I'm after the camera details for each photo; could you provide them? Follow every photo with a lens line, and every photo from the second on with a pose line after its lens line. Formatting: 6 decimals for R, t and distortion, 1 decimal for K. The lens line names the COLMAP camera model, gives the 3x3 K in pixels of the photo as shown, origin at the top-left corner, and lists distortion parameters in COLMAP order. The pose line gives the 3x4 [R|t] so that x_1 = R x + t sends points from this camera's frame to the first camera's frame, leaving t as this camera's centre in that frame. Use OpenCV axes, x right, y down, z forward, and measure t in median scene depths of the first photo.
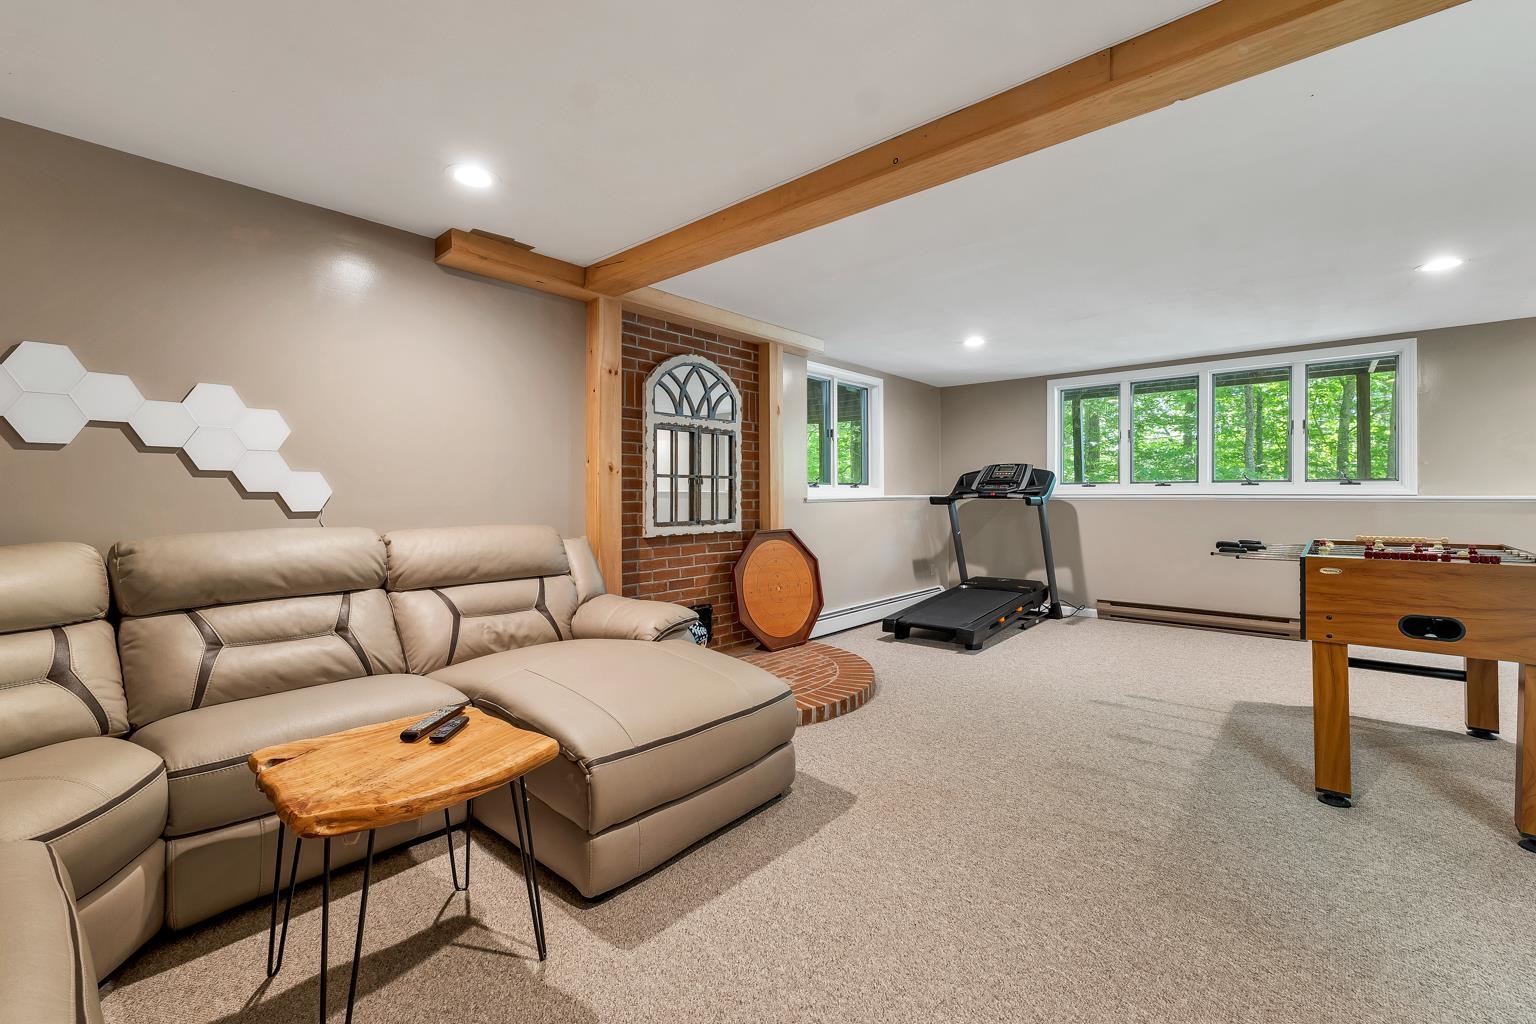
lens RADIAL K [[643.9, 0, 768.9], [0, 643.9, 504.2], [0, 0, 1]] dist [0.003418, -0.000890]
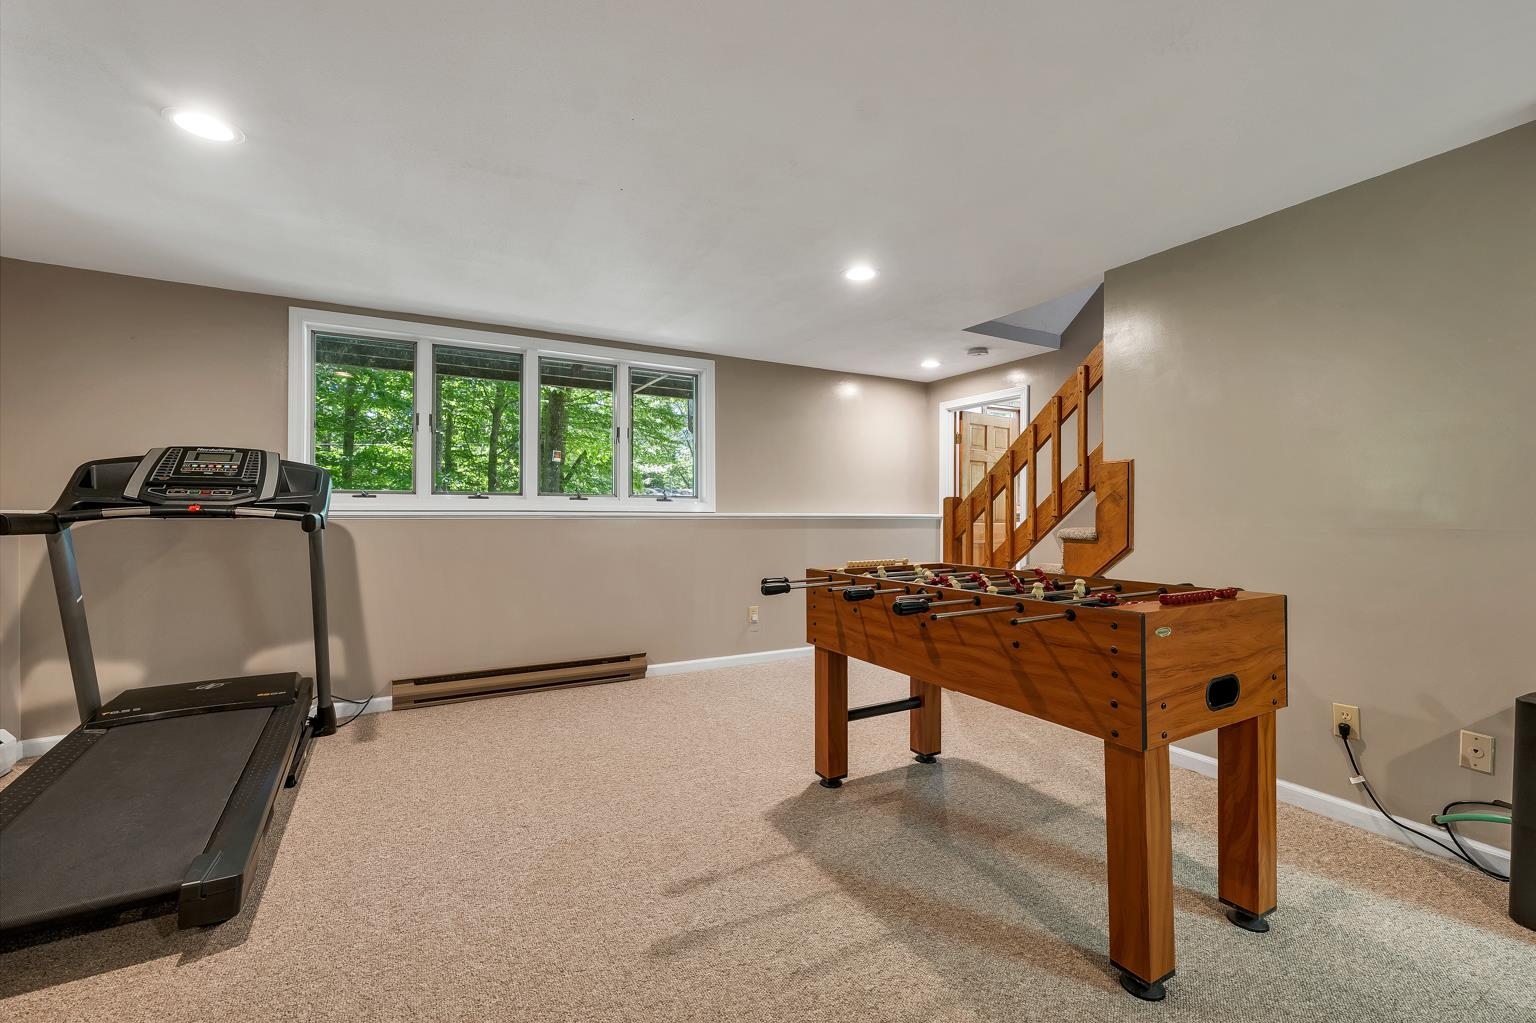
lens RADIAL K [[643.9, 0, 771.9], [0, 643.9, 511.3], [0, 0, 1]] dist [0.003418, -0.000890]
pose [[0.345614, 0.005765, 0.938359, 0.111383], [0.009411, 0.999910, -0.009609, -0.009971], [-0.938330, 0.012152, 0.345529, 0.896191]]
